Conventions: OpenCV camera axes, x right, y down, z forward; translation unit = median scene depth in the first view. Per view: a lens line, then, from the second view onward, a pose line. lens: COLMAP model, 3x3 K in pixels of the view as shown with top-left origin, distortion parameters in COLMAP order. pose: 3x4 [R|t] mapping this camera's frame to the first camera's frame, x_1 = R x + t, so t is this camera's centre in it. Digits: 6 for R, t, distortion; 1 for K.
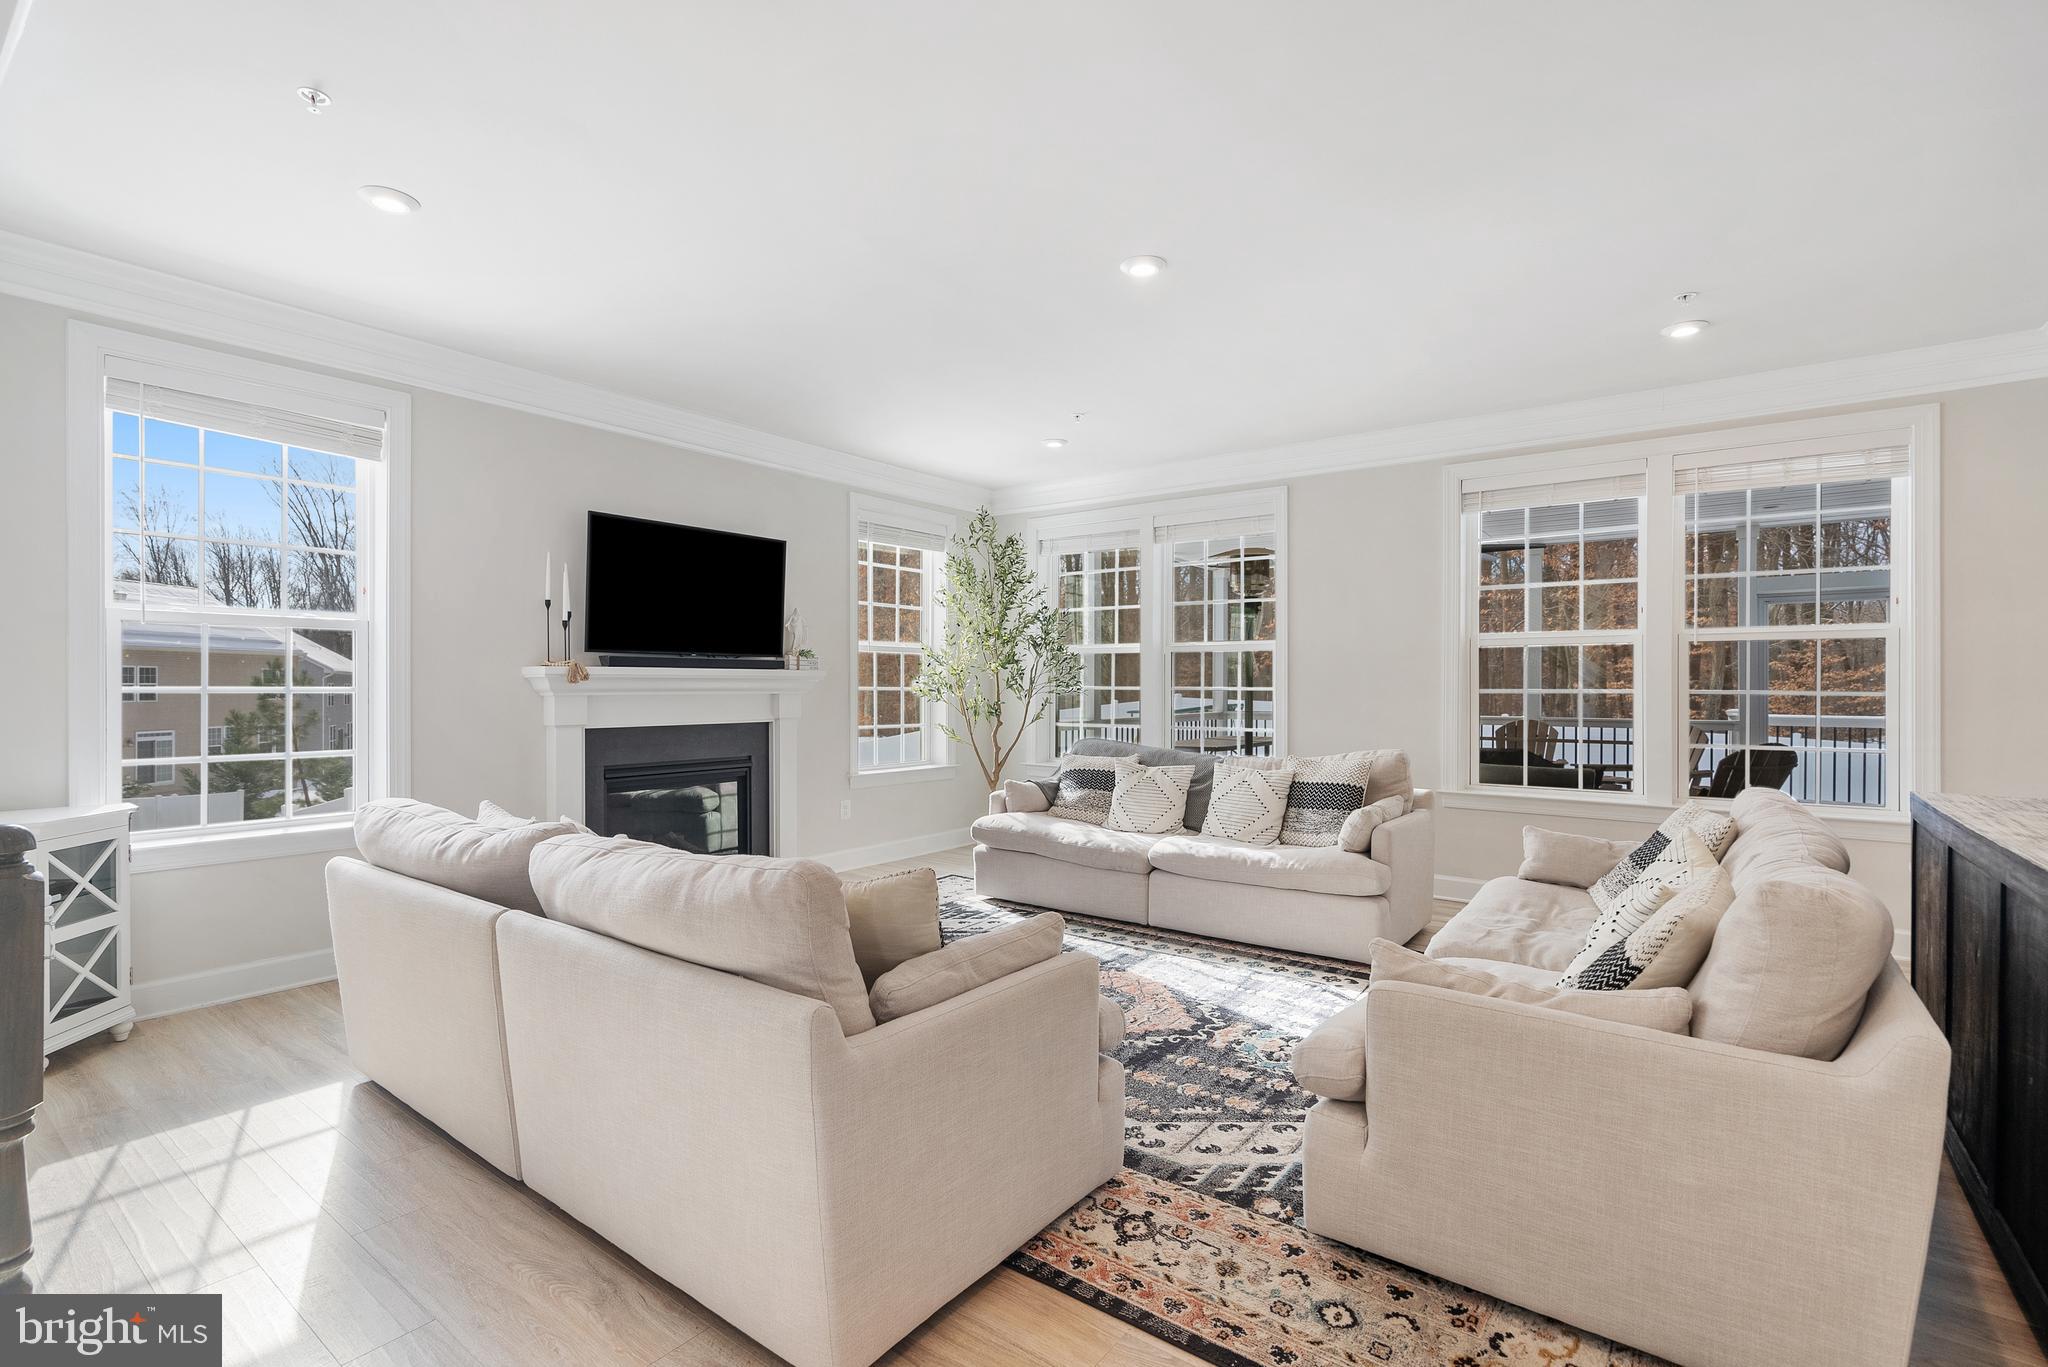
lens RADIAL K [[929.3, 0, 1015.0], [0, 929.3, 684.9], [0, 0, 1]] dist [-0.003175, 0.001144]
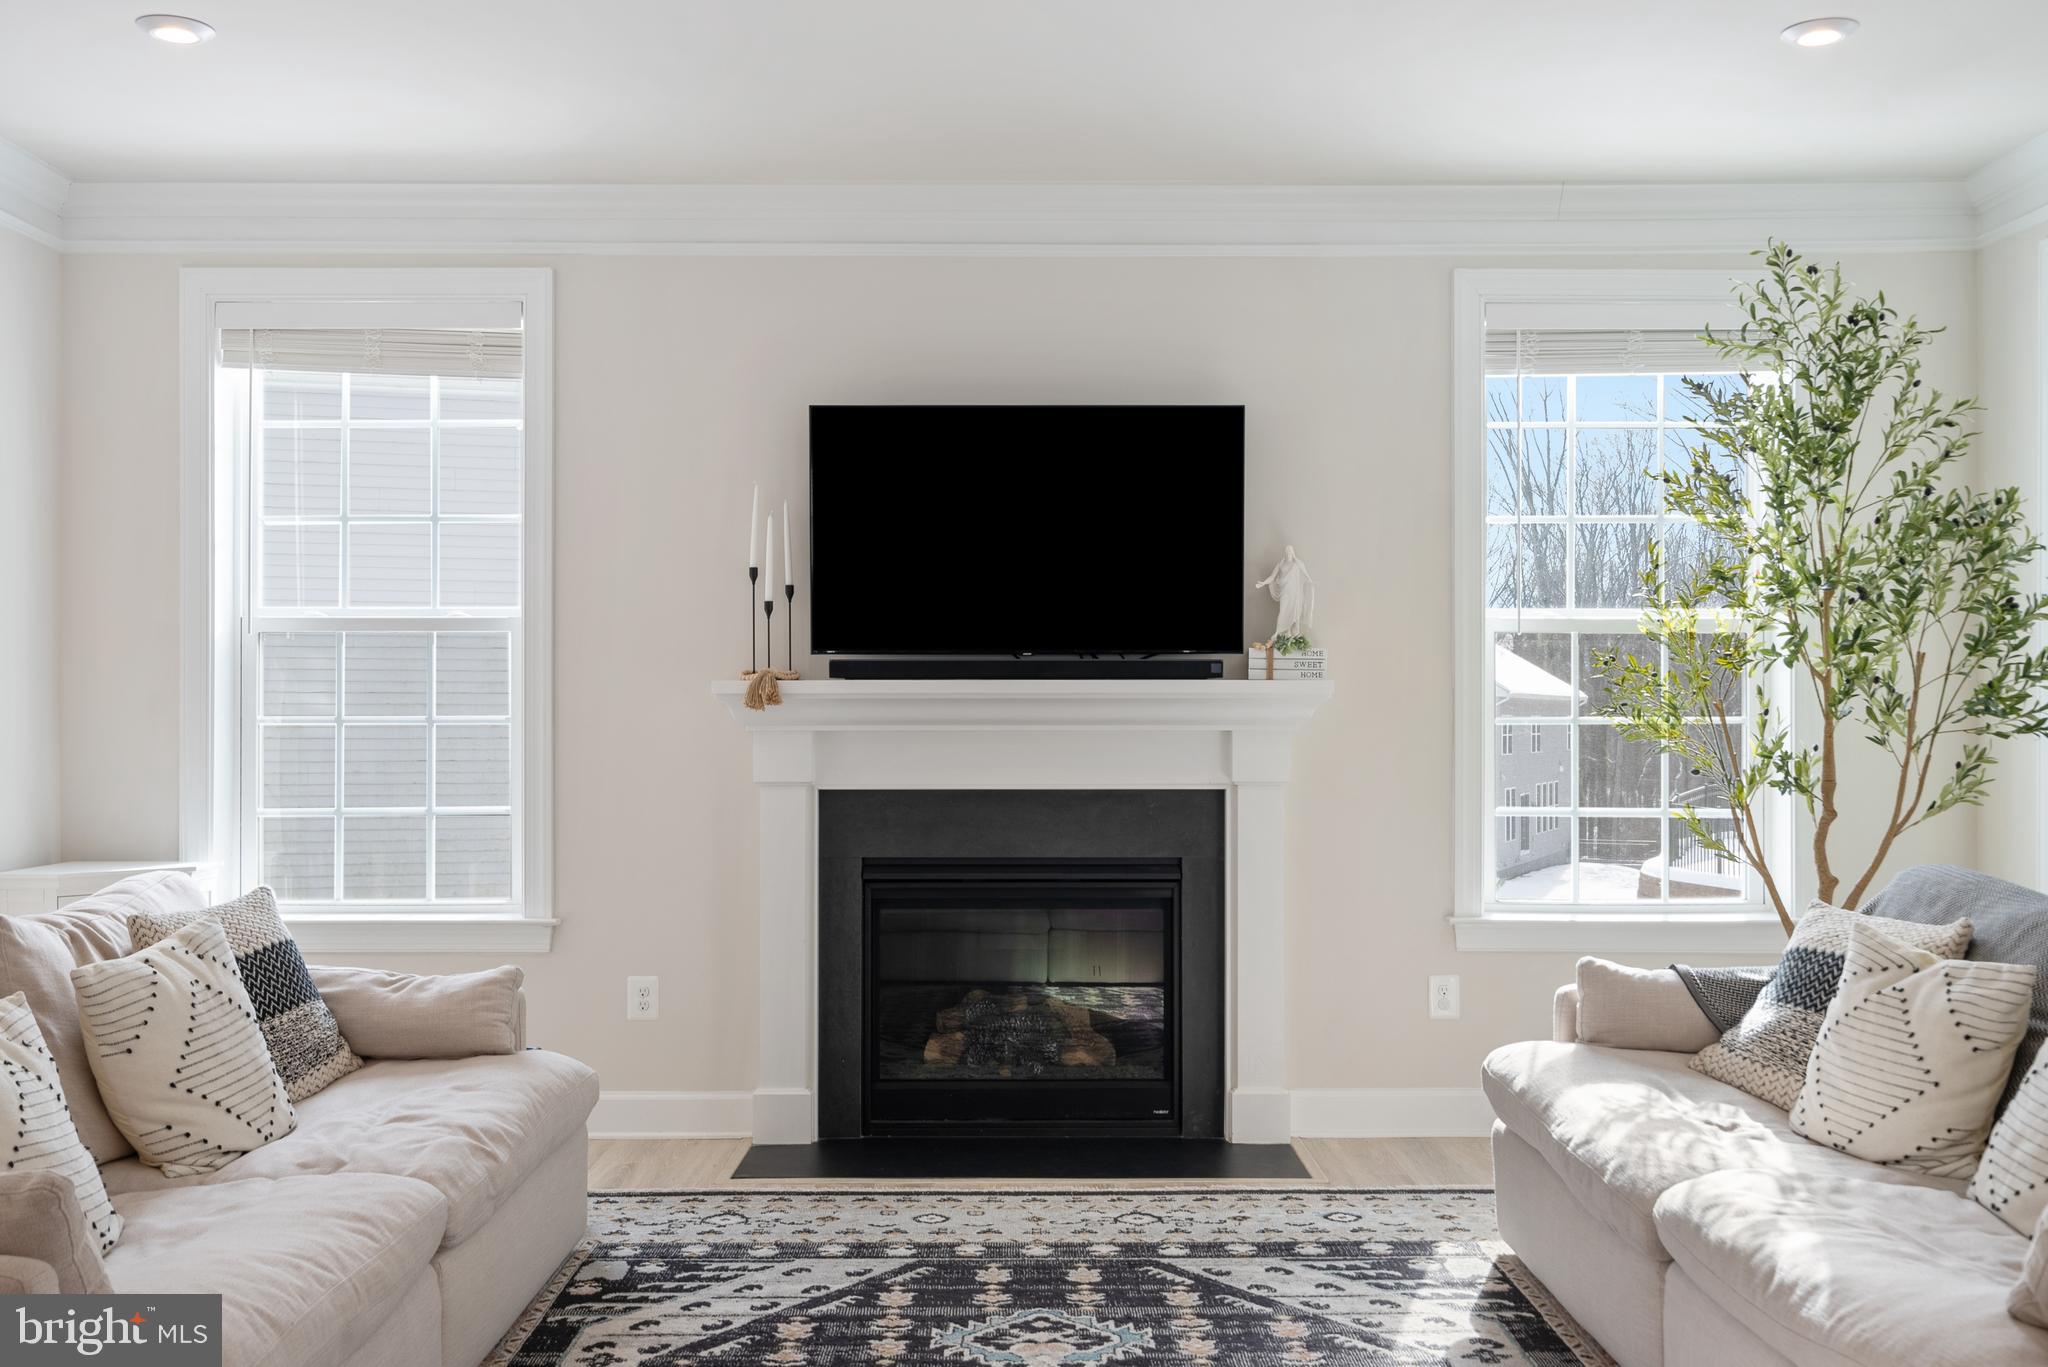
lens RADIAL K [[1947.5, 0, 1024.2], [0, 1947.5, 714.9], [0, 0, 1]] dist [-0.008312, 0.013563]
pose [[0.609205, -0.002581, -0.793009, 0.549237], [0.000033, 0.999995, -0.003229, 0.005359], [0.793013, 0.001941, 0.609202, 0.368900]]
